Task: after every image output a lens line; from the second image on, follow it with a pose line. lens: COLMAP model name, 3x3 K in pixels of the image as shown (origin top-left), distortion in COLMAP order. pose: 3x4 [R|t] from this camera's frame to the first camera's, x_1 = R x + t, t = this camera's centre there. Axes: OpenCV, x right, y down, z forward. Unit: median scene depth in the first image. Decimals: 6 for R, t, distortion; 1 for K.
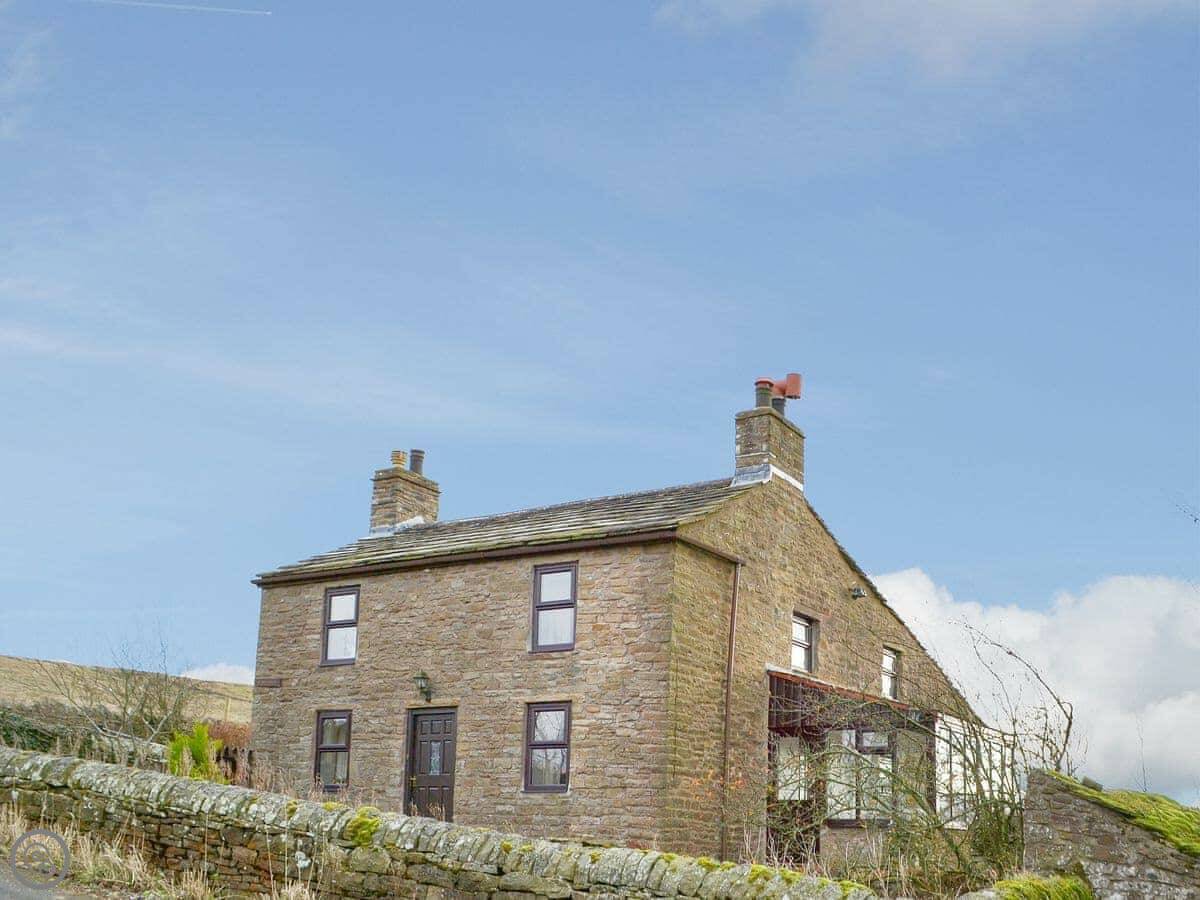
lens RADIAL K [[1083.5, 0, 600.0], [0, 1083.5, 450.0], [0, 0, 1]] dist [-0.018757, -0.000685]
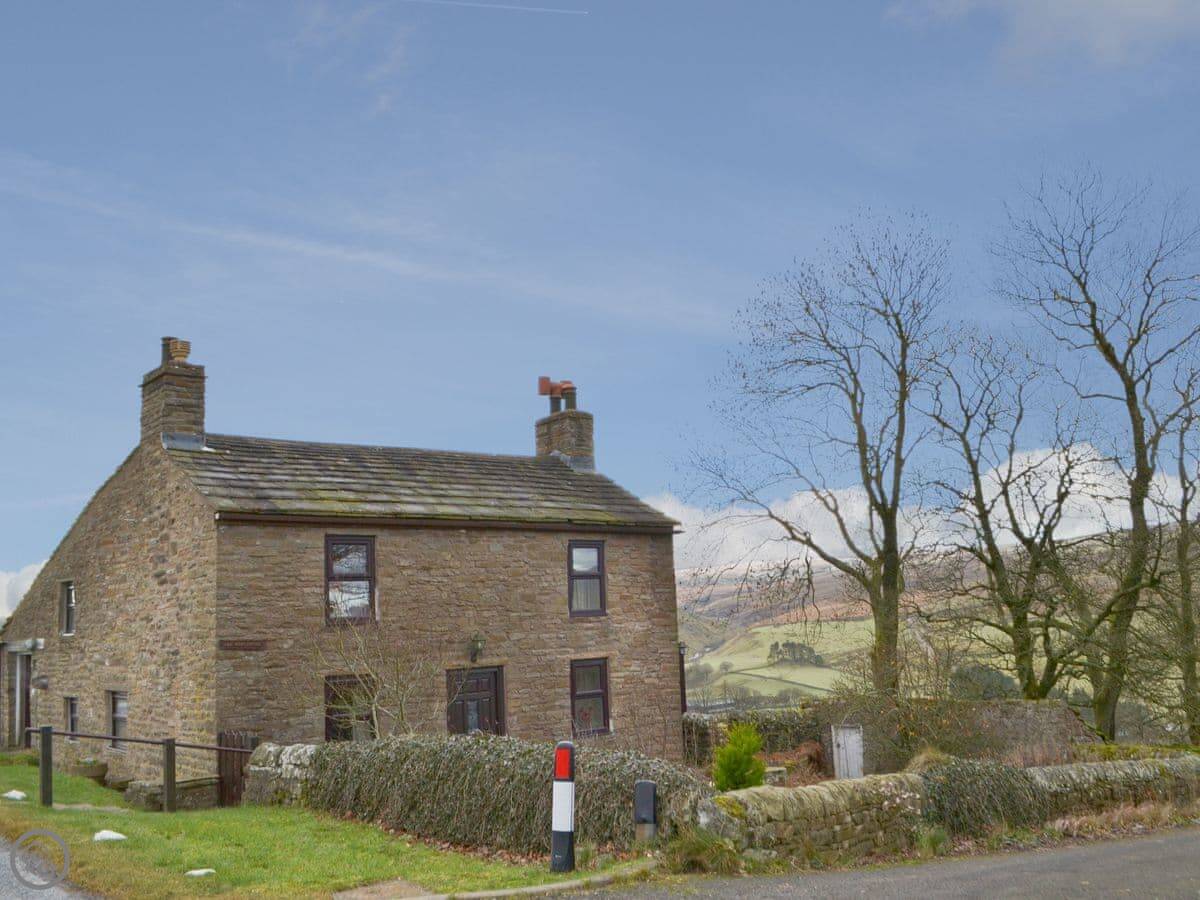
lens RADIAL K [[1083.5, 0, 600.0], [0, 1083.5, 450.0], [0, 0, 1]] dist [-0.018757, -0.000685]
pose [[0.360896, 0.194345, 0.912132, -1.076223], [-0.151437, 0.977278, -0.148307, 0.173747], [-0.920229, -0.084607, 0.382126, 0.533299]]
